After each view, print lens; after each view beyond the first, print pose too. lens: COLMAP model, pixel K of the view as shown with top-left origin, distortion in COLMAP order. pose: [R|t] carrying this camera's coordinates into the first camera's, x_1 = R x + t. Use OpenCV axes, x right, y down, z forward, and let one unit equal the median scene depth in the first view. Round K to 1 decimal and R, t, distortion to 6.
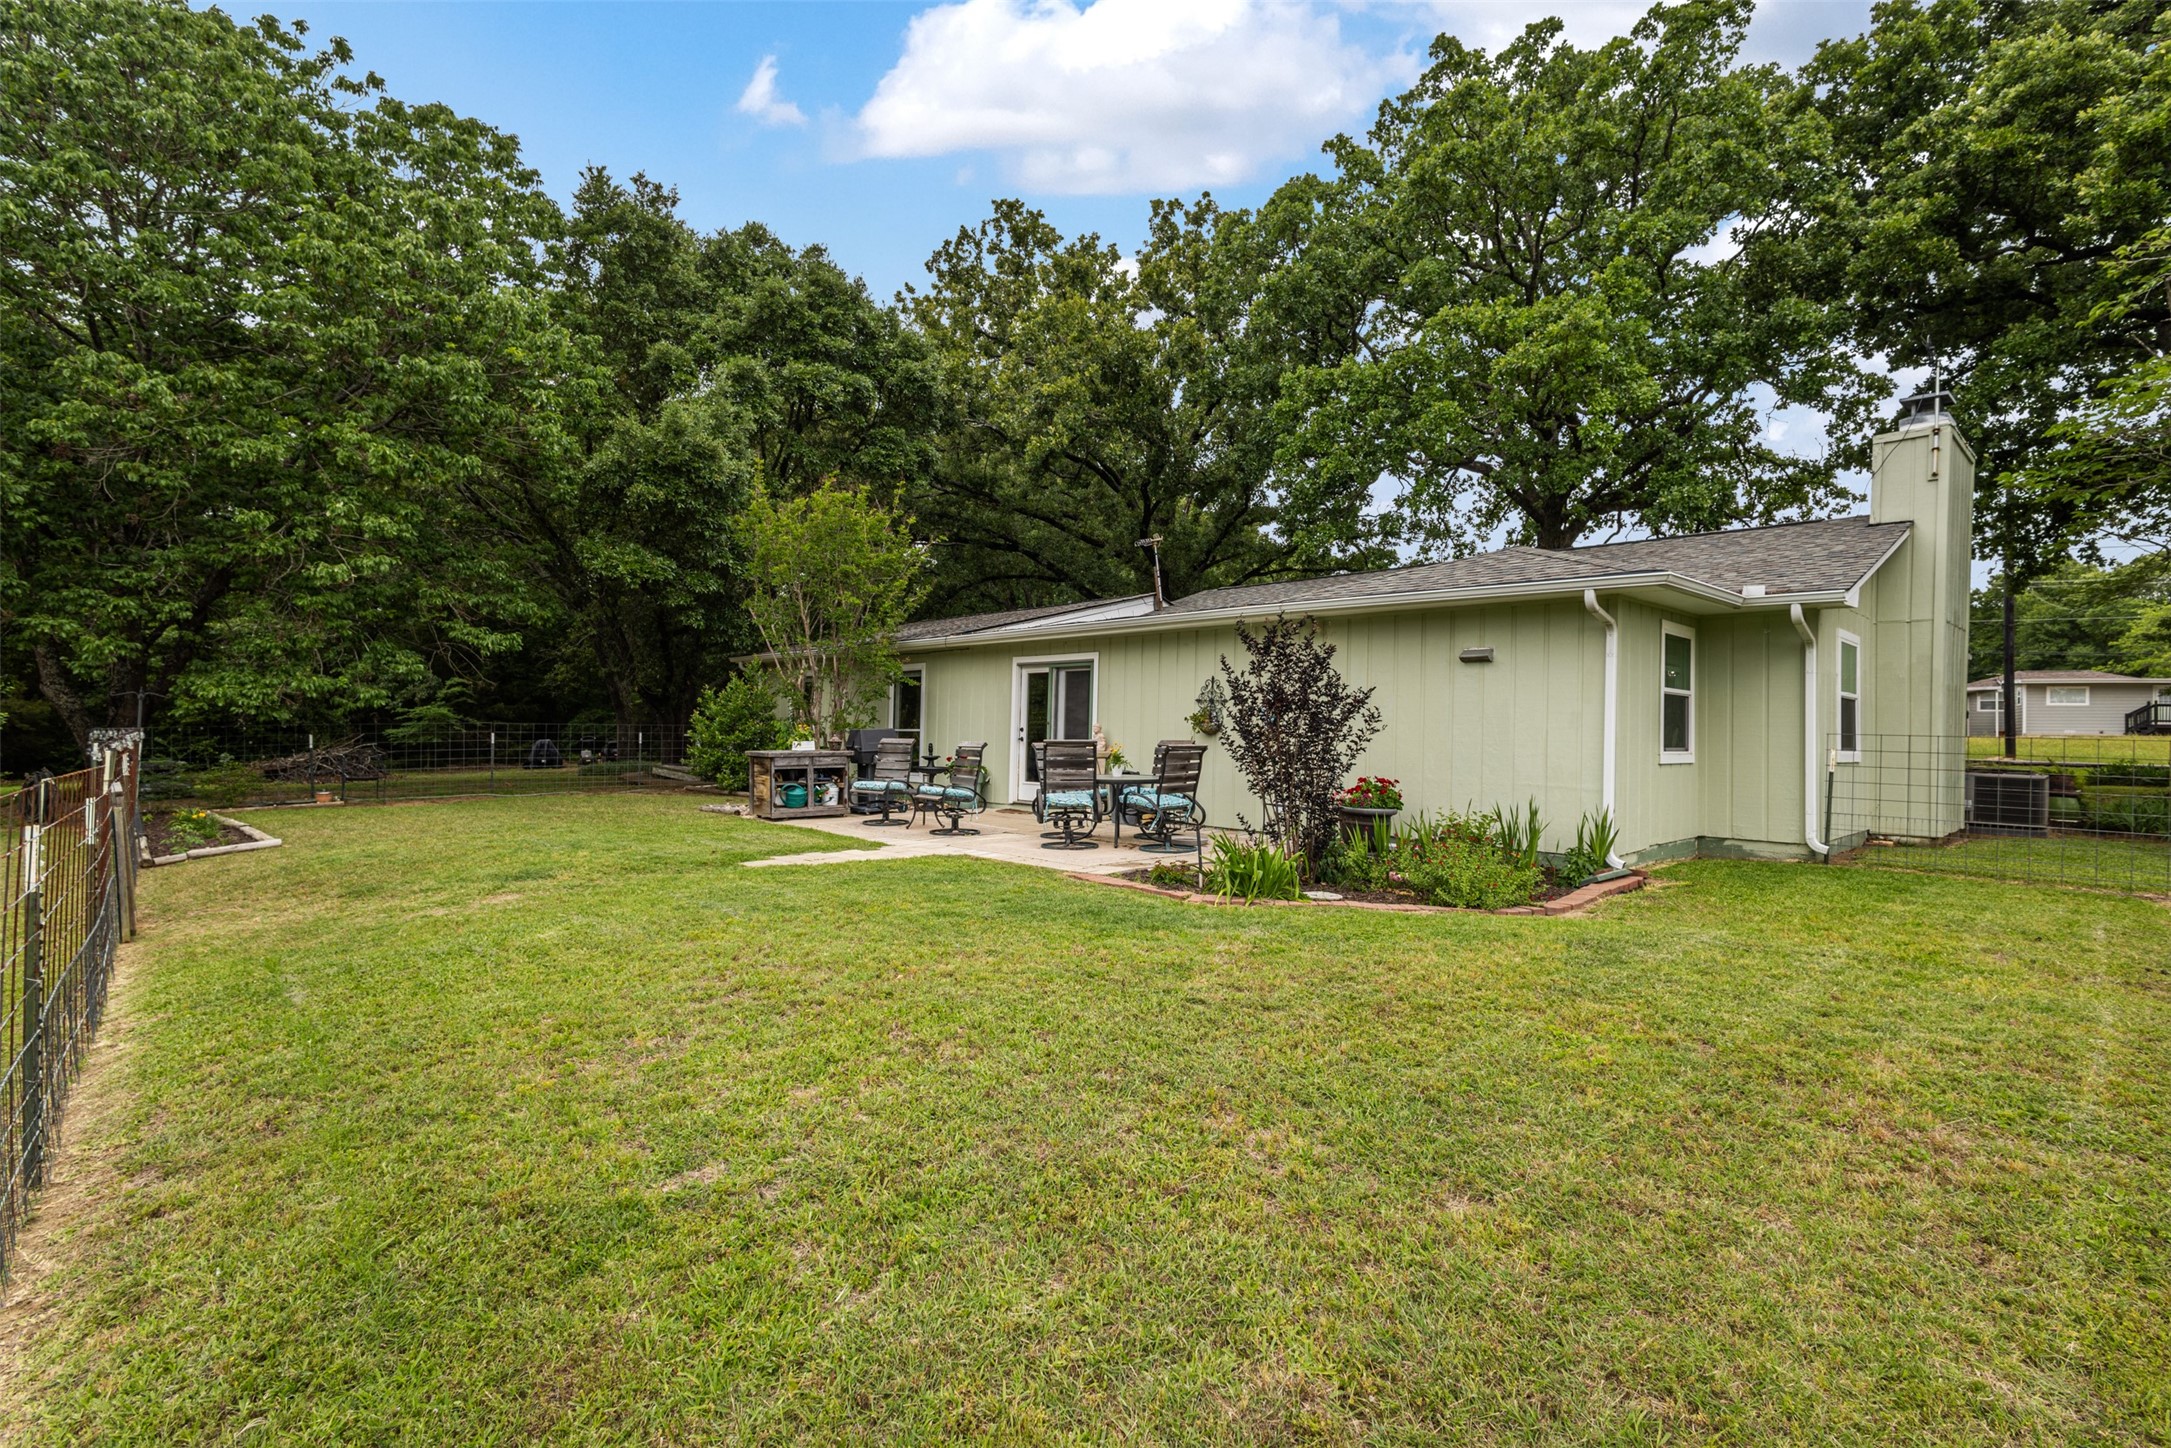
lens RADIAL K [[999.1, 0, 1089.1], [0, 999.1, 738.6], [0, 0, 1]] dist [0.003041, -0.001057]
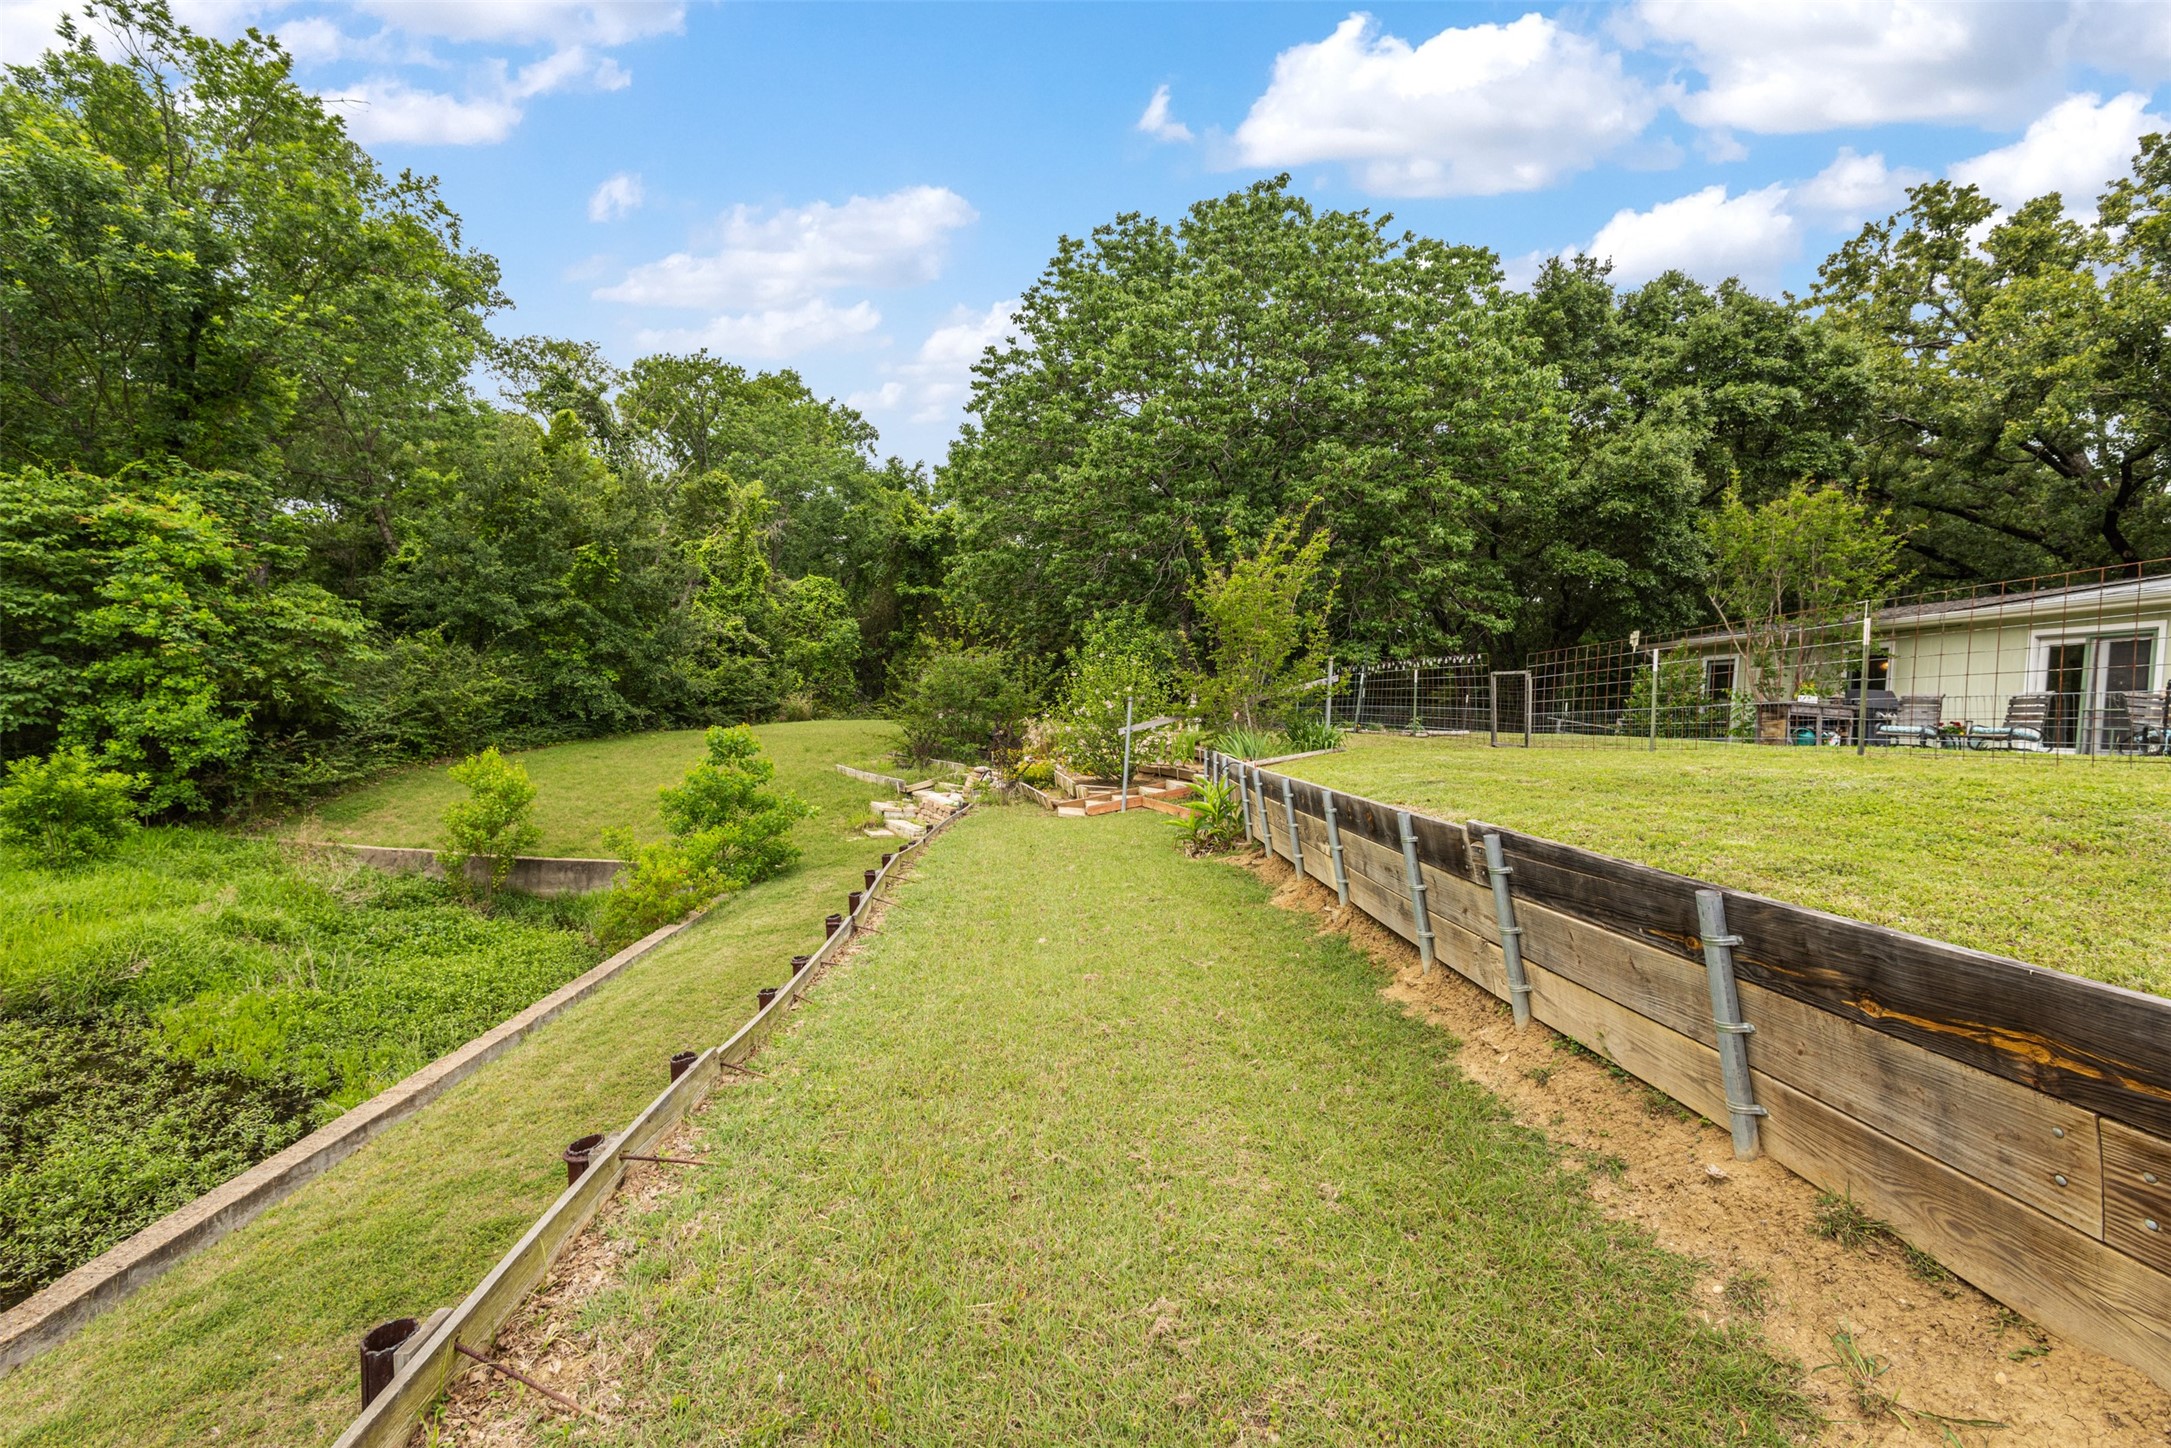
lens RADIAL K [[999.1, 0, 1075.3], [0, 999.1, 727.8], [0, 0, 1]] dist [0.003041, -0.001057]
pose [[0.792942, 0.048645, -0.607352, -0.173941], [-0.072245, 0.997282, -0.014445, 0.082916], [0.604999, 0.055332, 0.794301, -0.336324]]
